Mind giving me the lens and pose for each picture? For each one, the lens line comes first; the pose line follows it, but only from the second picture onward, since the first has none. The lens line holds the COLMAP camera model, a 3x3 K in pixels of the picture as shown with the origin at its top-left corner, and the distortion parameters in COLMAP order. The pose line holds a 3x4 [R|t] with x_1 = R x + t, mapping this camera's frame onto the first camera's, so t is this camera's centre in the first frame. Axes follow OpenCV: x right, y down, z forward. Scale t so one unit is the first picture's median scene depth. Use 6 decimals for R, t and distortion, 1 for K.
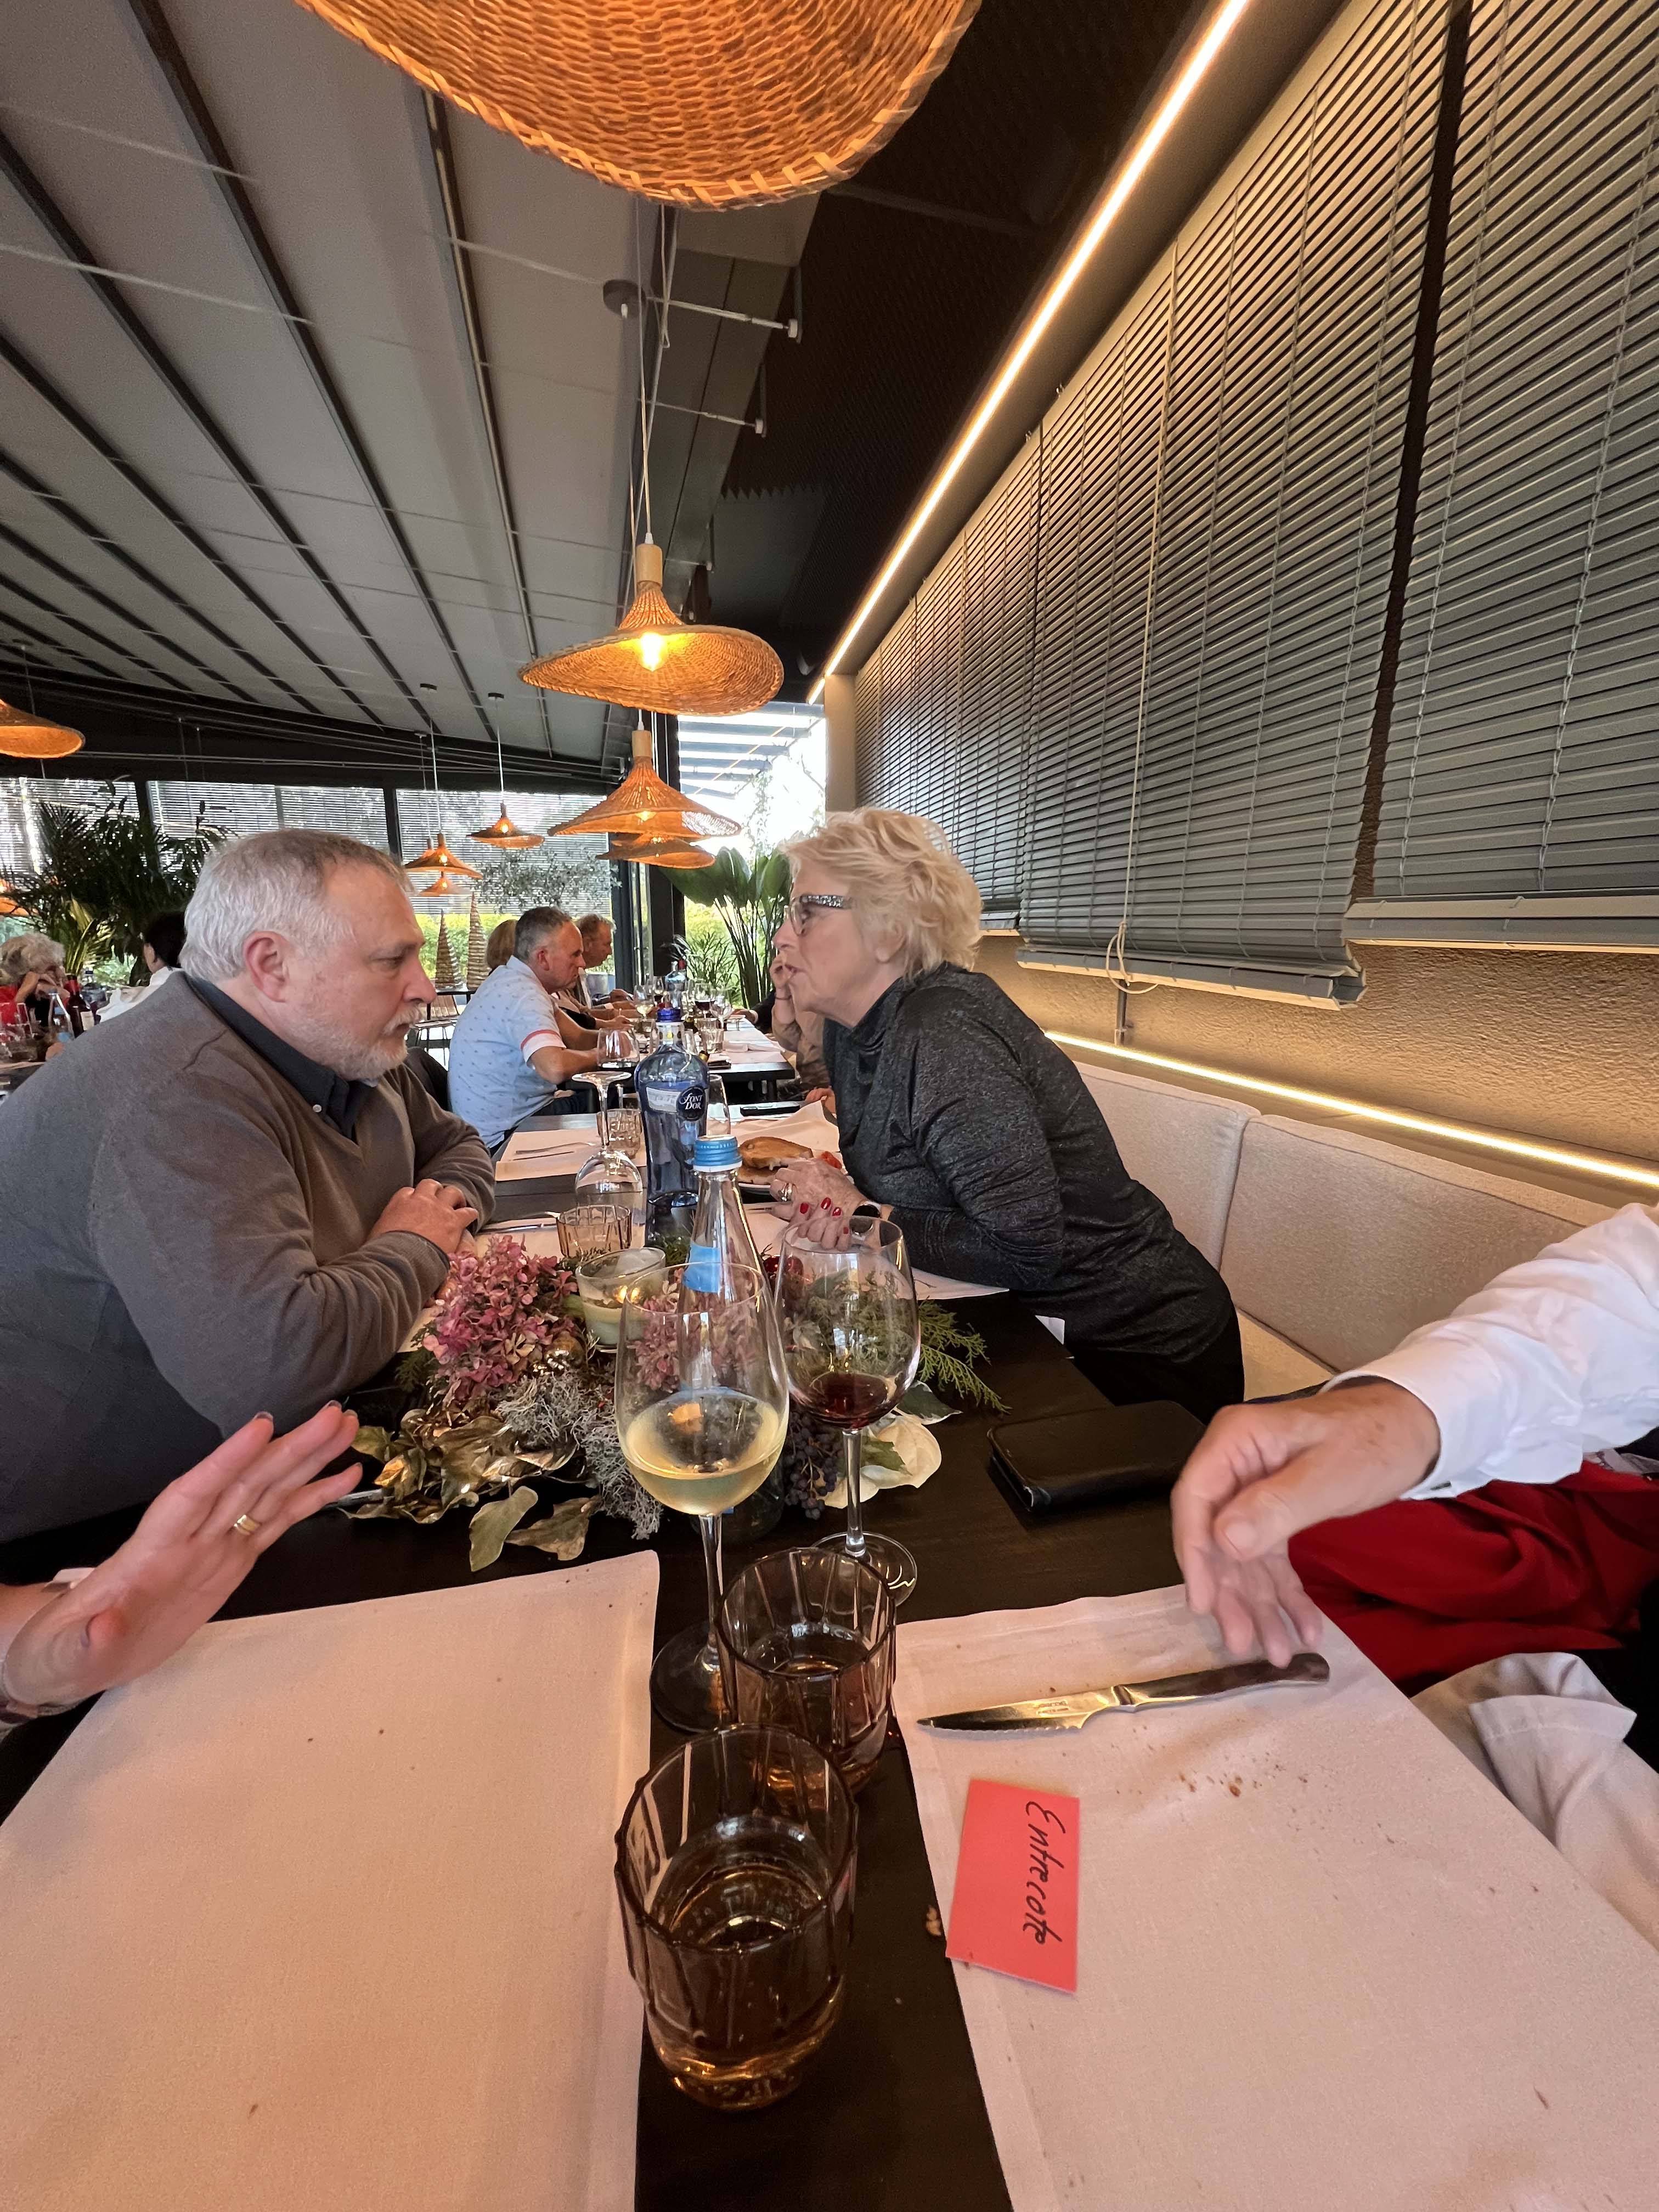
lens RADIAL K [[895.5, 0, 826.7], [0, 895.5, 1101.2], [0, 0, 1]] dist [-0.000125, 0.000028]
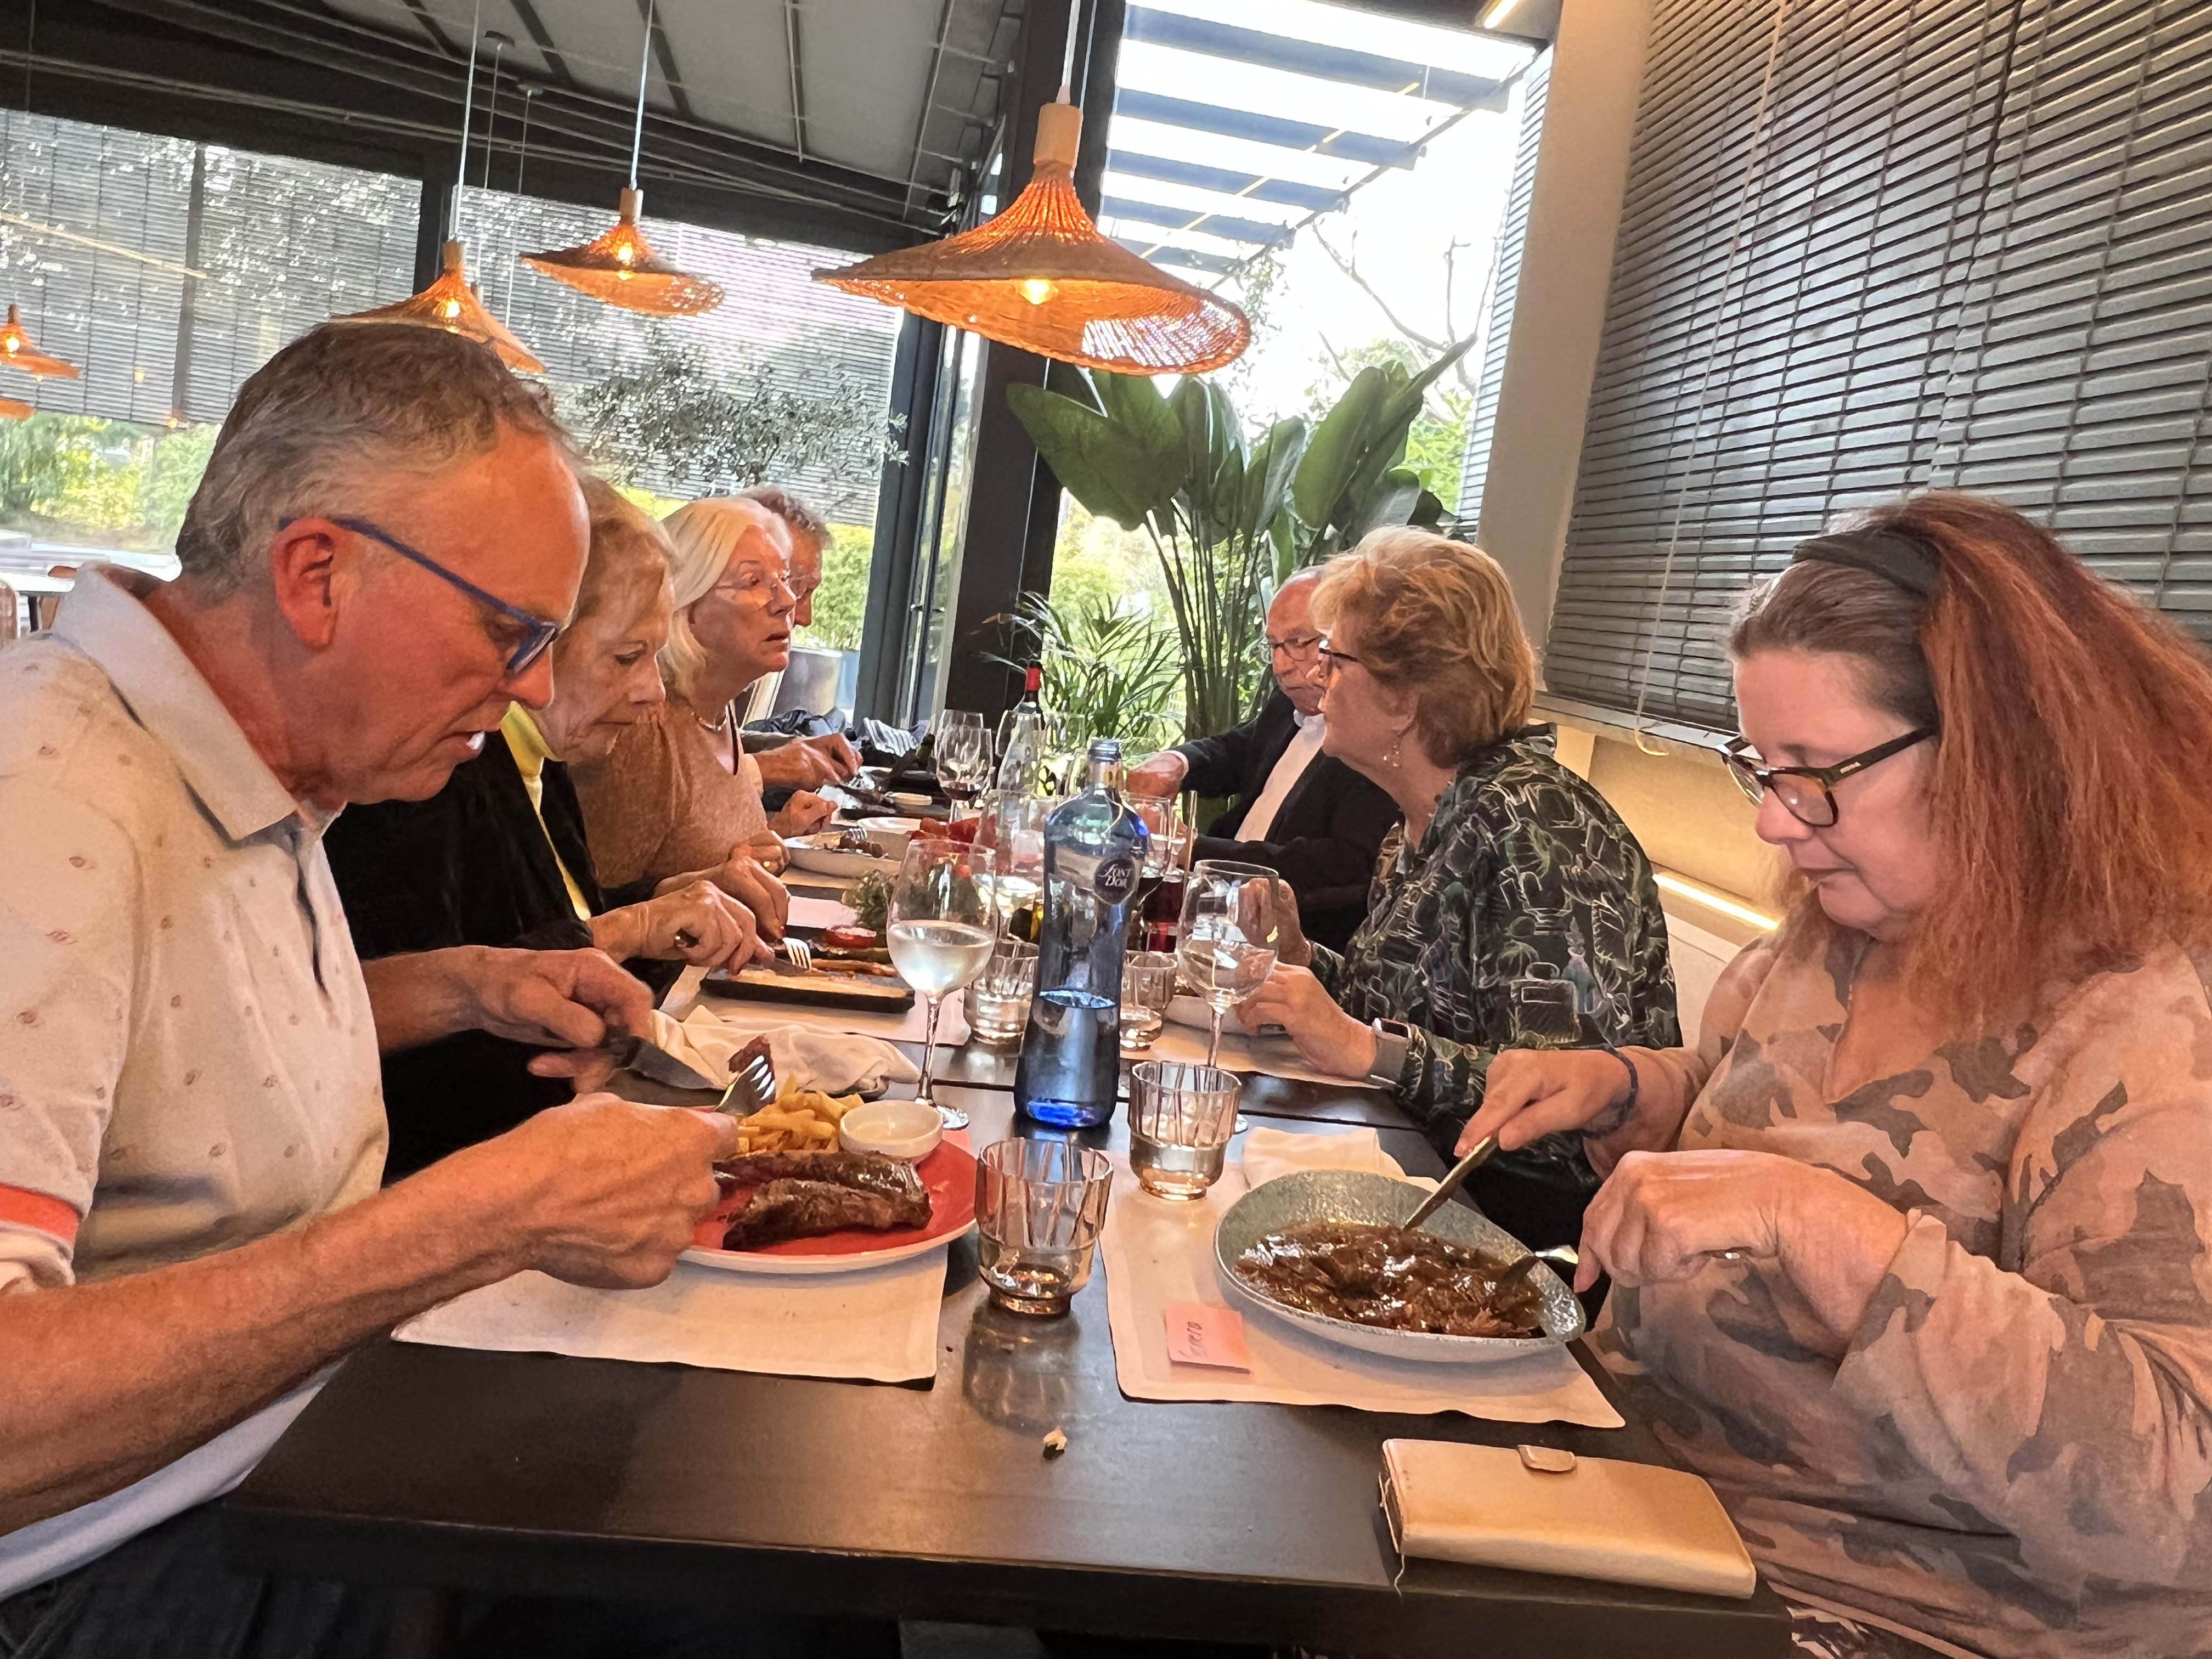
lens RADIAL K [[1632.4, 0, 1113.7], [0, 1632.4, 832.5], [0, 0, 1]] dist [0.009242, -0.008978]
pose [[0.985868, 0.150886, -0.072781, -0.068741], [-0.154736, 0.986664, -0.050504, -0.059786], [0.064191, 0.061052, 0.996068, 0.340682]]
